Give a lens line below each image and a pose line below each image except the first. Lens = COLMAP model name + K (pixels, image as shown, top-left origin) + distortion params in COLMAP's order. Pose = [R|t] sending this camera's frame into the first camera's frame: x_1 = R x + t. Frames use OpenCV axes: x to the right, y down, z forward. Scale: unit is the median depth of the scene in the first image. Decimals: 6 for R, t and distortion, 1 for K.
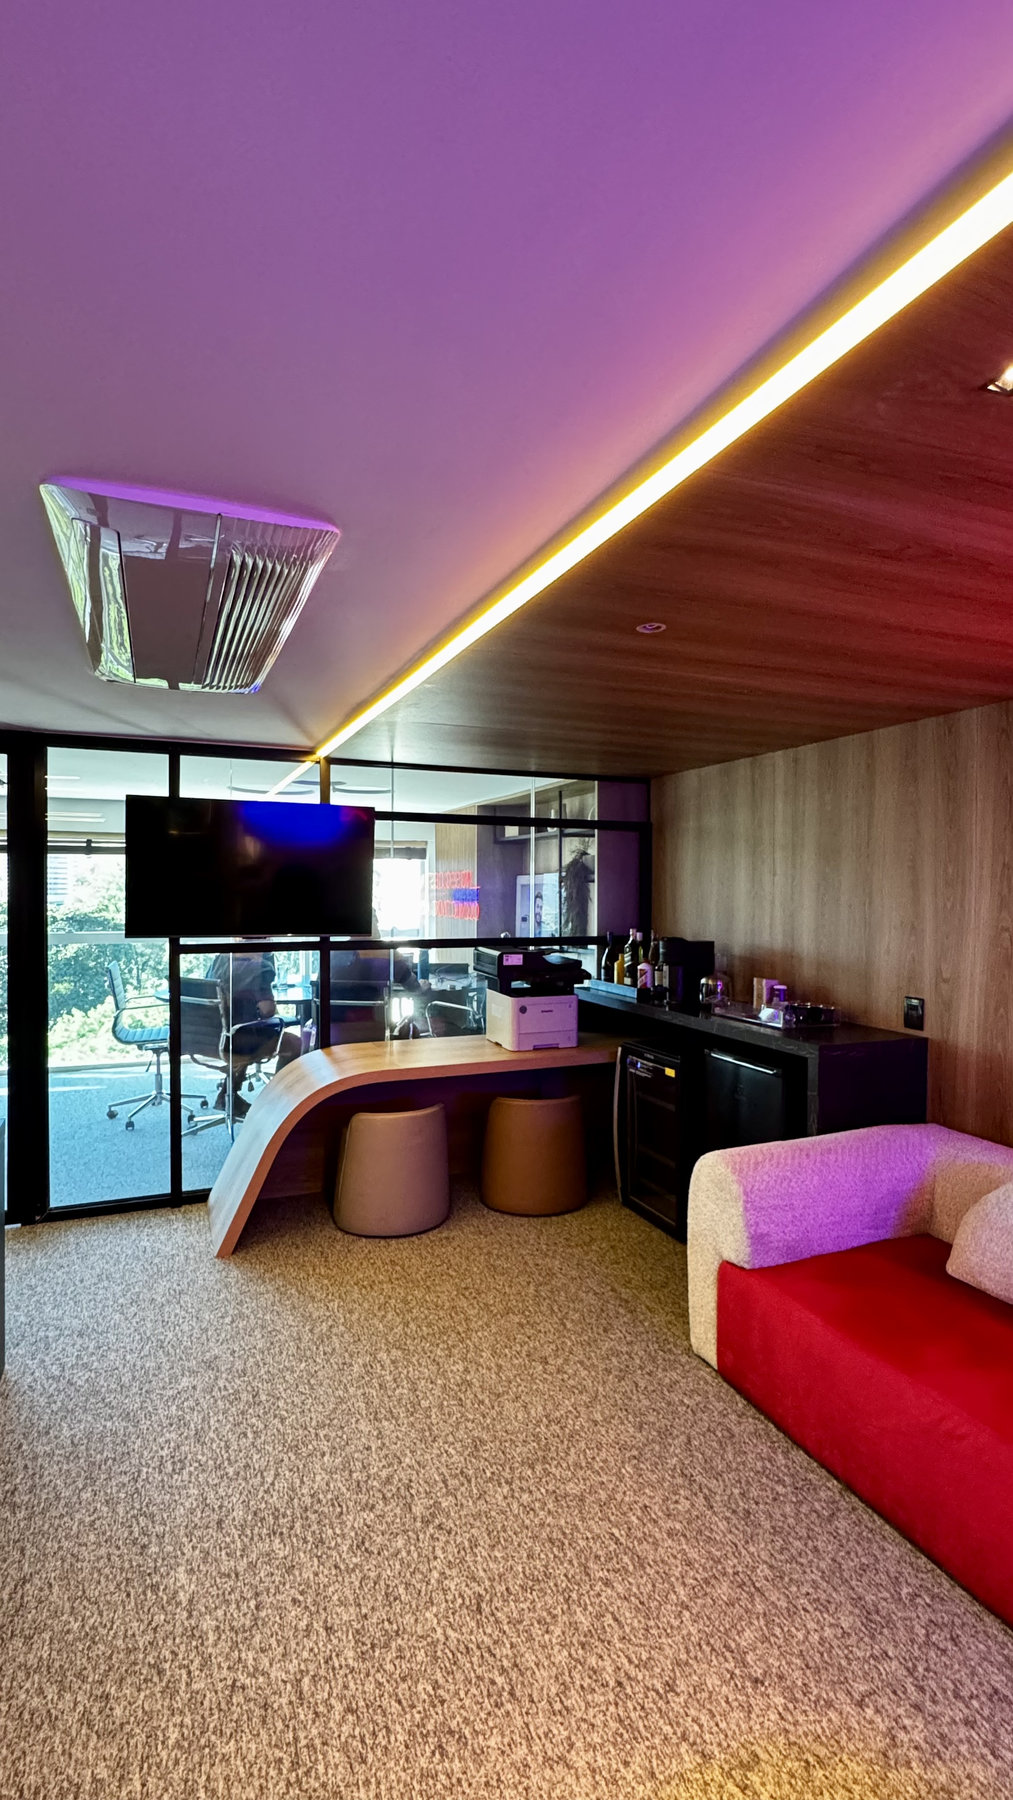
lens RADIAL K [[866.9, 0, 510.4], [0, 866.9, 900.9], [0, 0, 1]] dist [-0.002883, 0.000006]
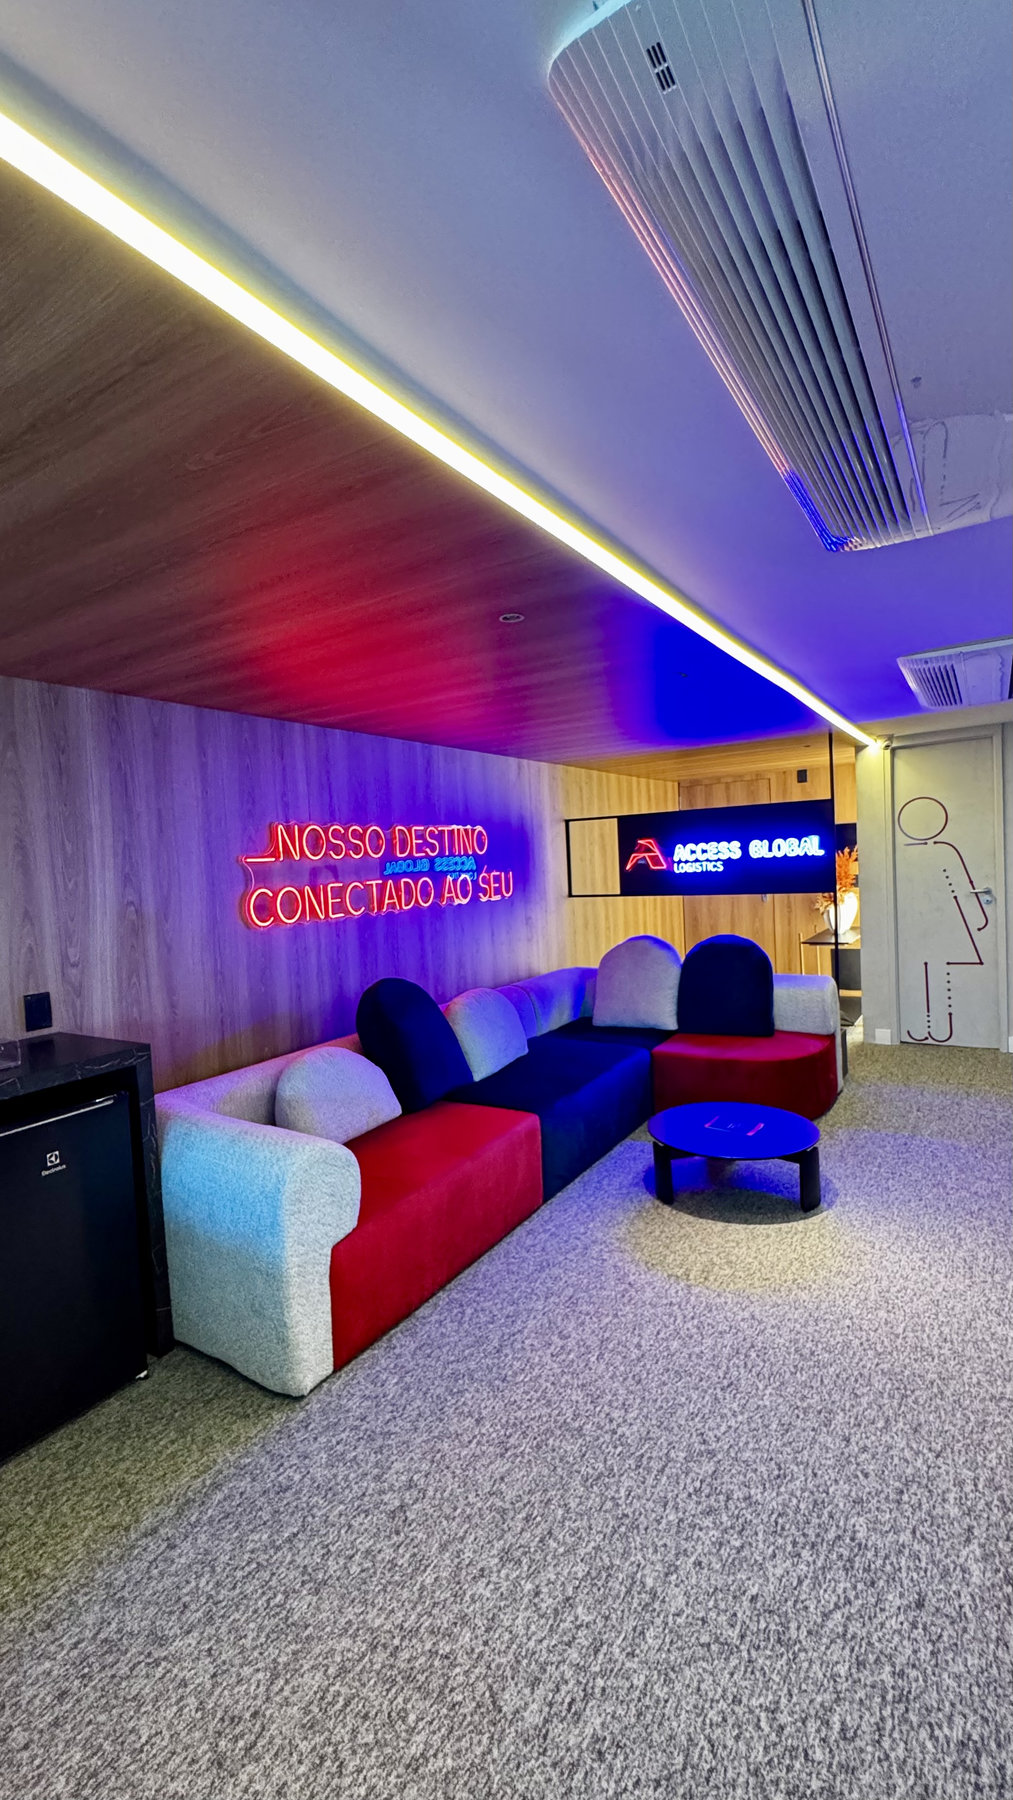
lens RADIAL K [[719.4, 0, 512.2], [0, 719.4, 892.5], [0, 0, 1]] dist [-0.002628, 0.000724]
pose [[-0.554137, -0.014962, 0.832291, -0.673973], [0.058439, 0.996672, 0.056826, -0.006666], [-0.830372, 0.080128, -0.551418, 1.634710]]
